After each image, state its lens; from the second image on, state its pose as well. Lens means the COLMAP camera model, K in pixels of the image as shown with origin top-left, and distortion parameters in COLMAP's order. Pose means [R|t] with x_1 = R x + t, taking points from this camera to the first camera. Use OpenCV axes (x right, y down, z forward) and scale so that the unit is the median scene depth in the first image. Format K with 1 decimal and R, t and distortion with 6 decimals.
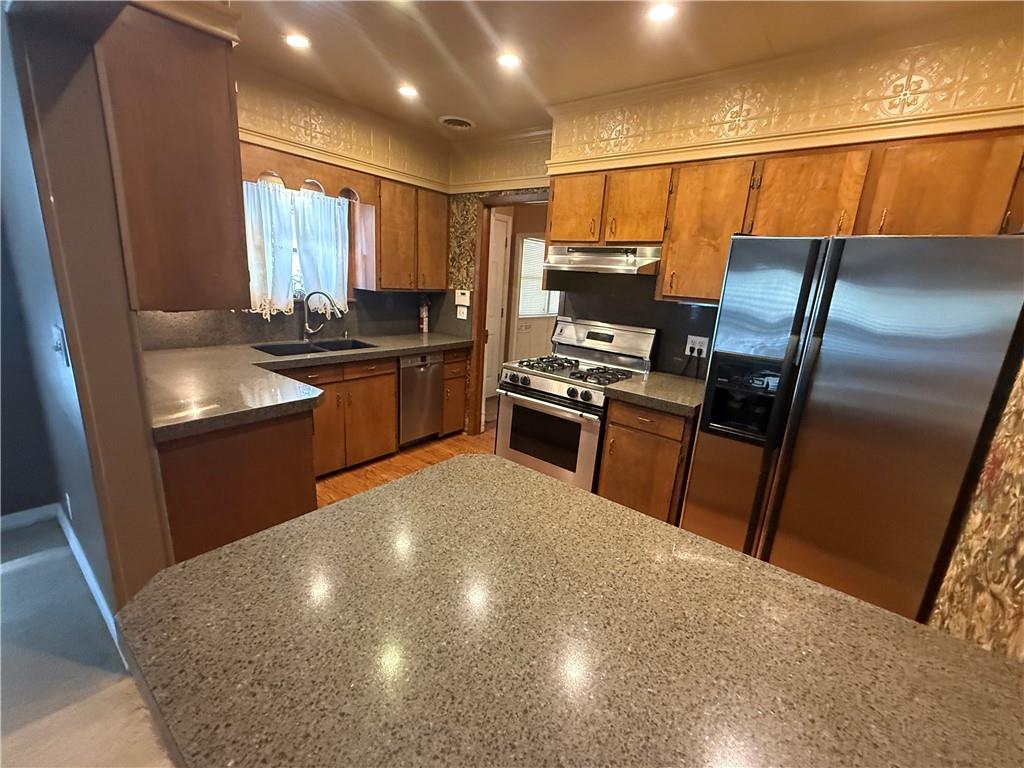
lens RADIAL K [[436.6, 0, 512.0], [0, 436.6, 384.0], [0, 0, 1]] dist [0.001062, -0.000177]
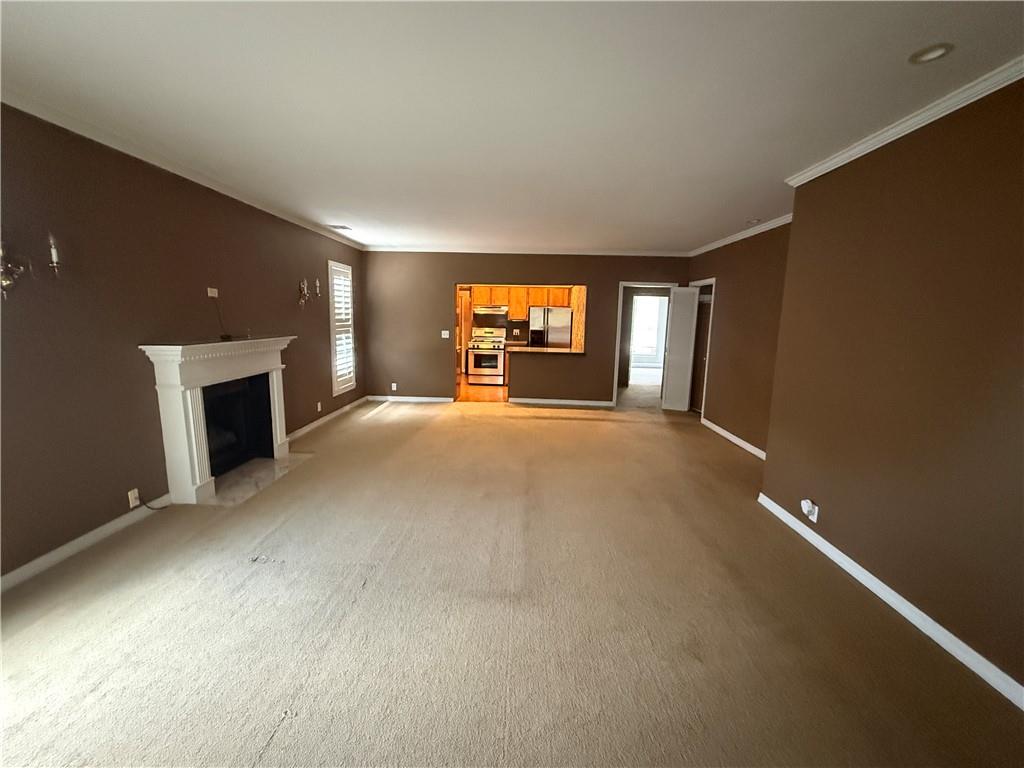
lens RADIAL K [[436.6, 0, 512.0], [0, 436.6, 384.0], [0, 0, 1]] dist [0.001062, -0.000177]
pose [[0.796331, -0.137963, 0.588917, -1.809586], [0.170240, 0.985402, 0.000648, 0.329862], [-0.580410, 0.099741, 0.808193, -1.885418]]
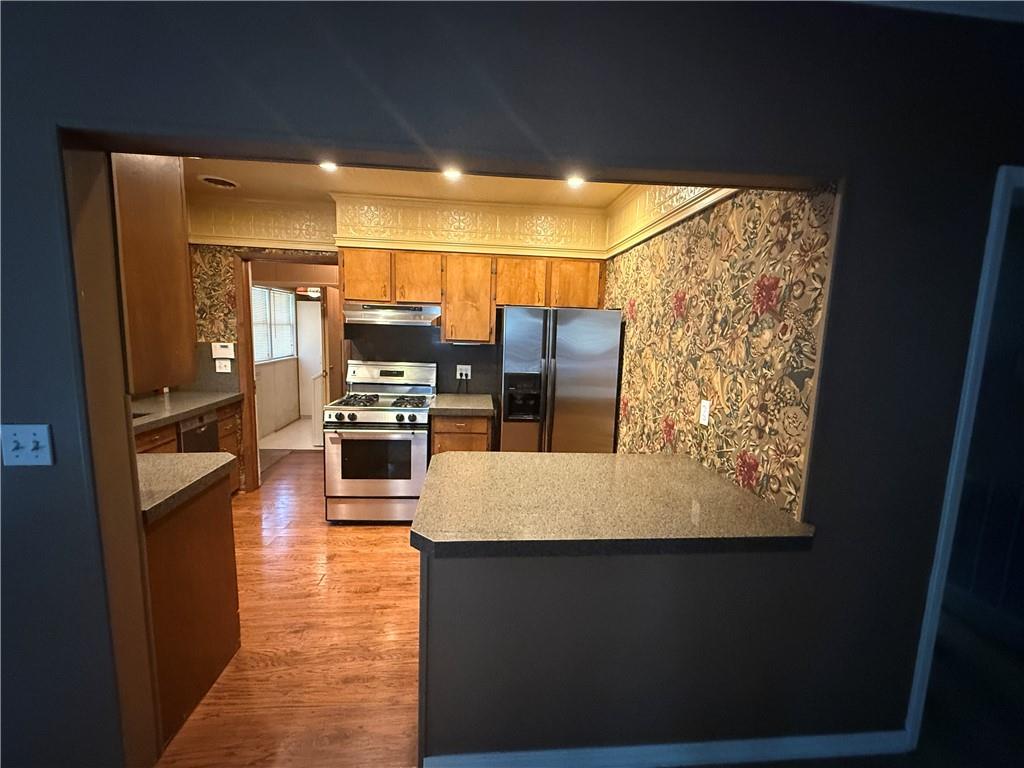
lens RADIAL K [[436.6, 0, 512.0], [0, 436.6, 384.0], [0, 0, 1]] dist [0.001062, -0.000177]
pose [[0.722024, -0.129603, 0.679621, -0.448104], [0.178114, 0.984009, -0.001578, -0.016131], [-0.668549, 0.122189, 0.733562, -0.164712]]
